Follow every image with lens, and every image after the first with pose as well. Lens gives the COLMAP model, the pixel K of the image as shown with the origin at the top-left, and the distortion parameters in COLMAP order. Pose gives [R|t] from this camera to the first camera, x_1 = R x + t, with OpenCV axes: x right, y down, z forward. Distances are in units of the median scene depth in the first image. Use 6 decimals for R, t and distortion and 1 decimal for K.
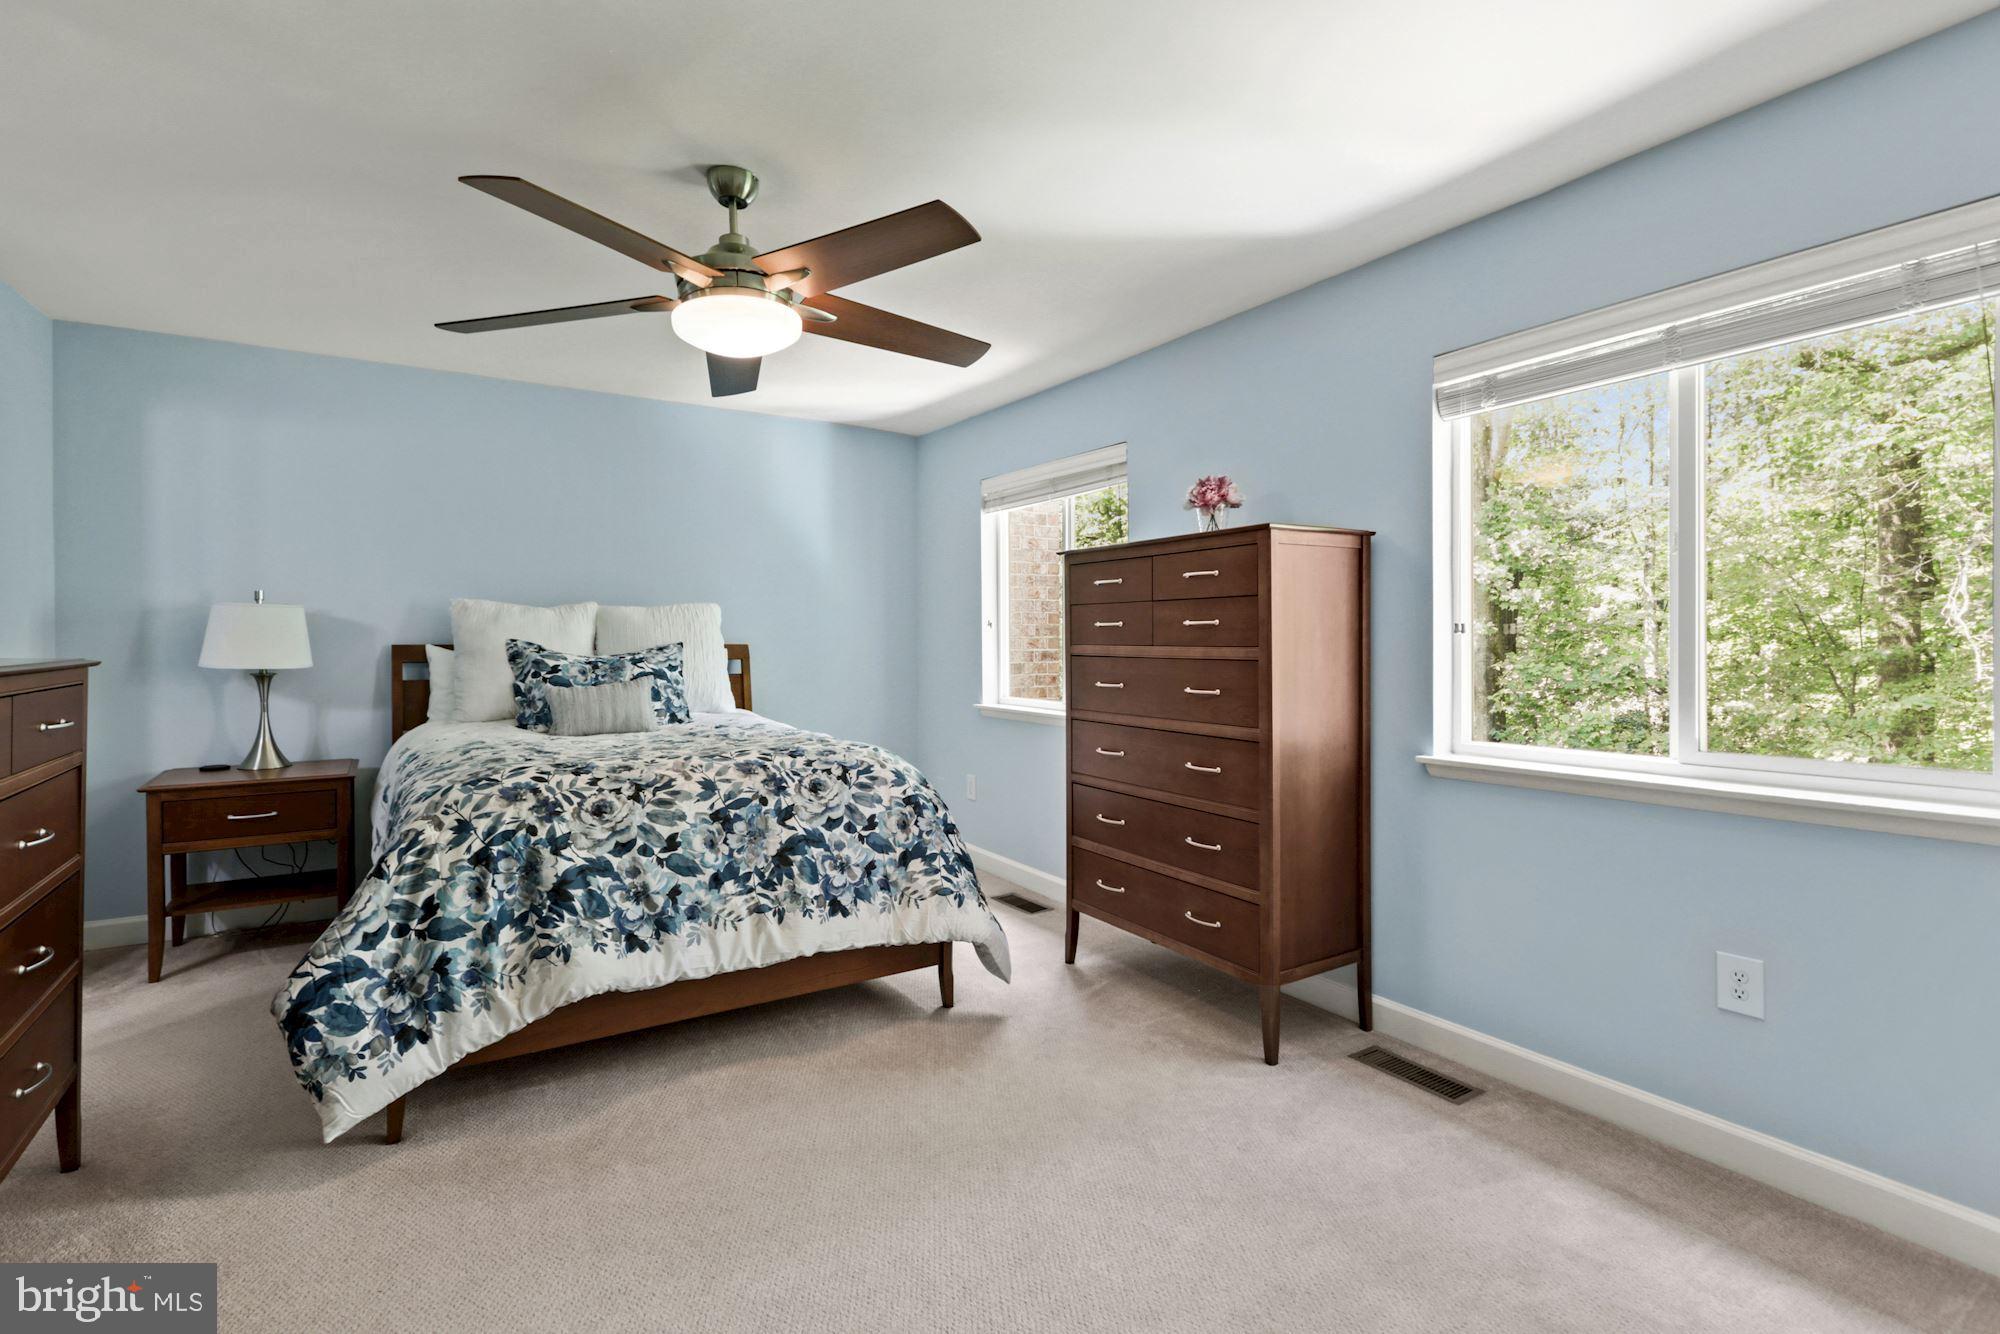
lens RADIAL K [[909.7, 0, 994.3], [0, 909.7, 665.1], [0, 0, 1]] dist [0.009984, -0.002900]
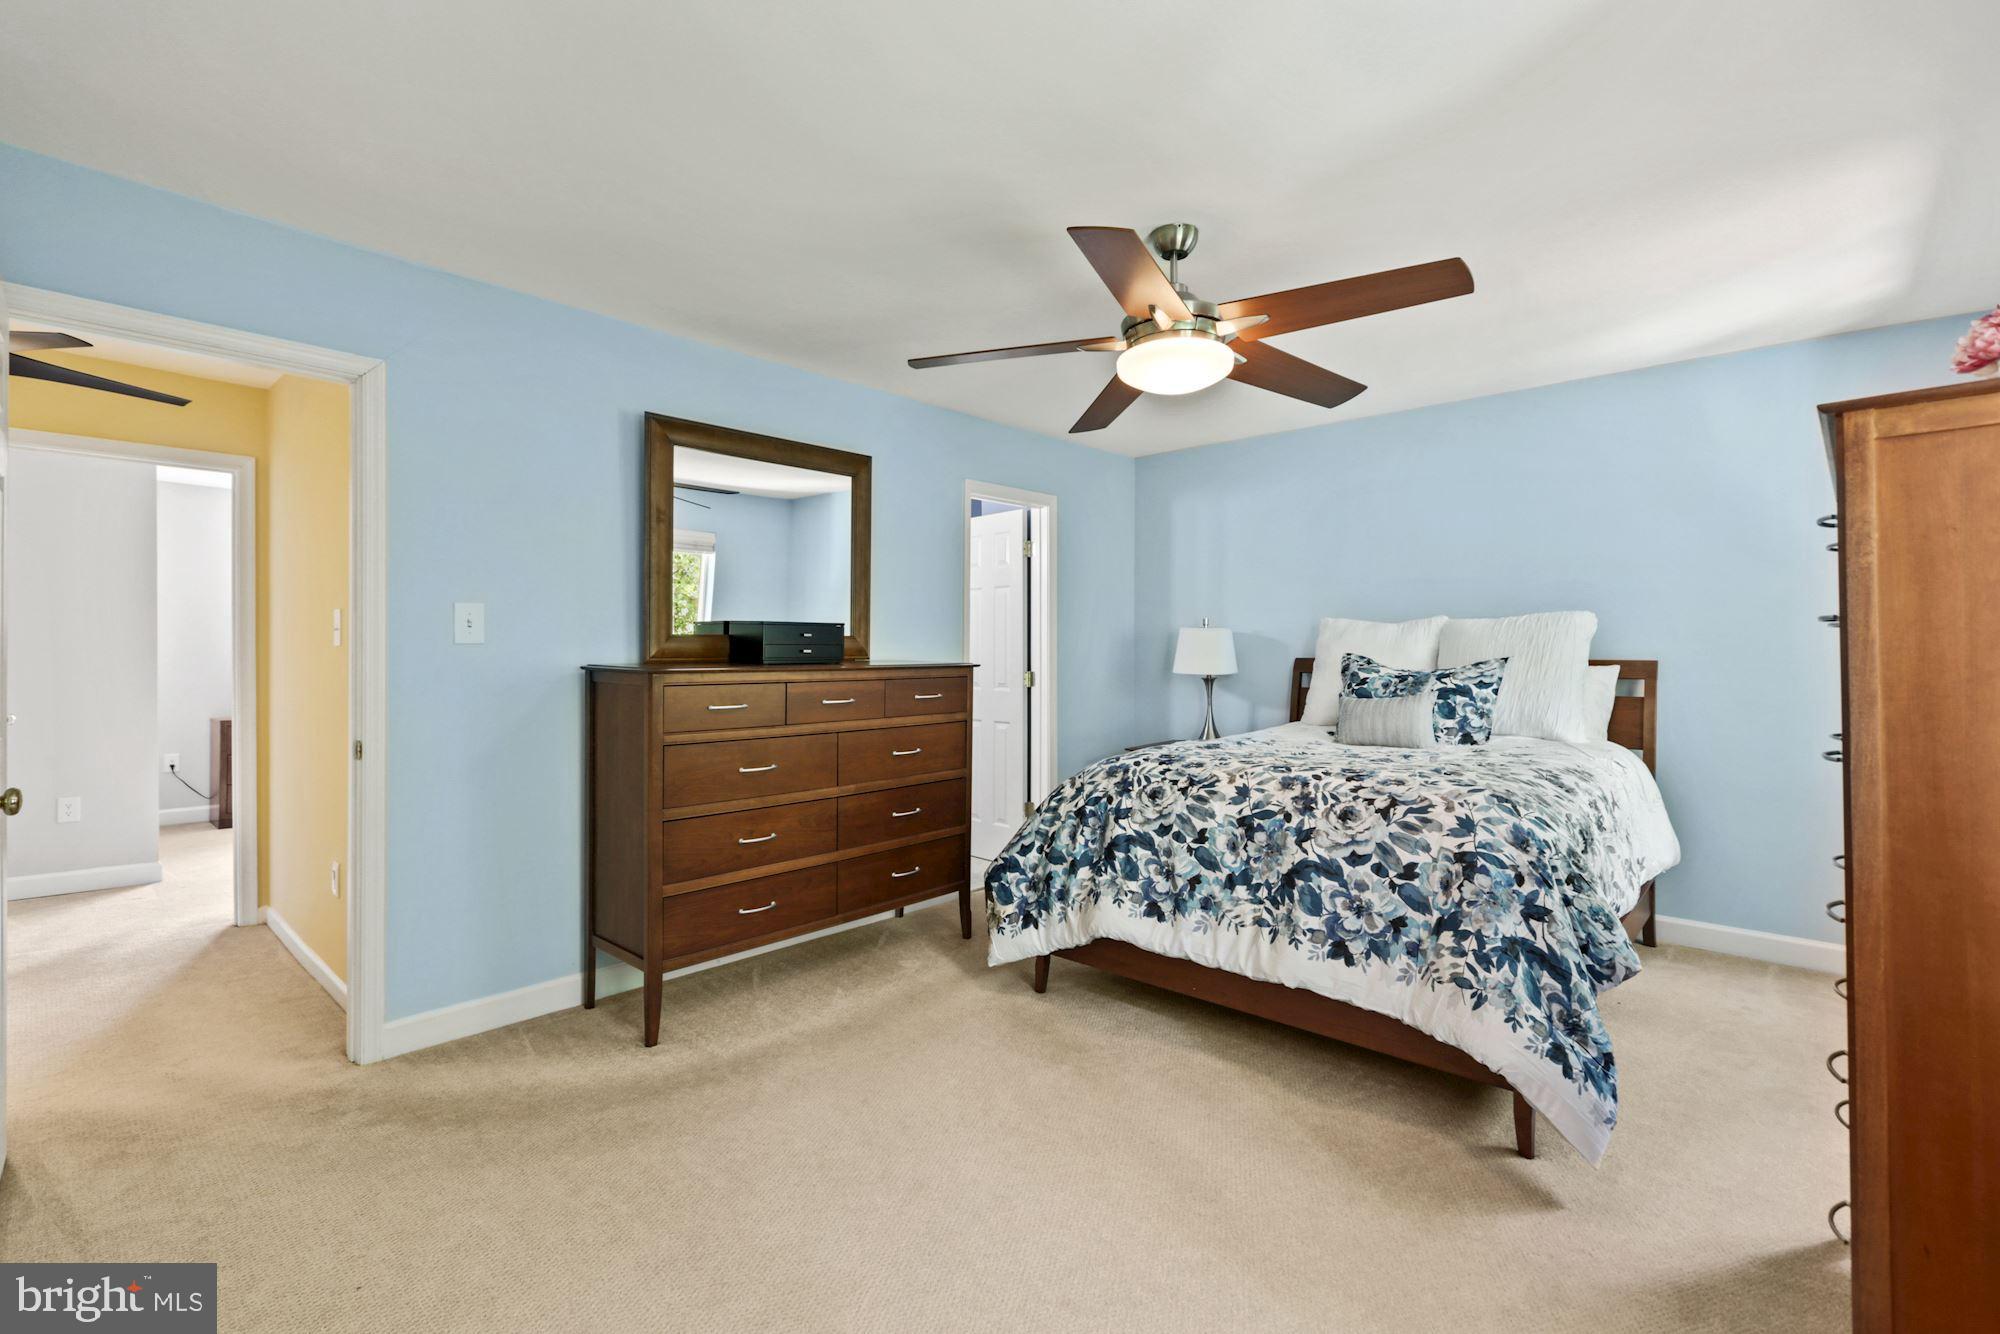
lens RADIAL K [[909.7, 0, 990.6], [0, 909.7, 657.9], [0, 0, 1]] dist [0.009984, -0.002900]
pose [[0.263531, 0.004886, -0.964638, 0.629982], [-0.029415, 0.999563, -0.002973, -0.010282], [0.964202, 0.029159, 0.263560, 0.444487]]
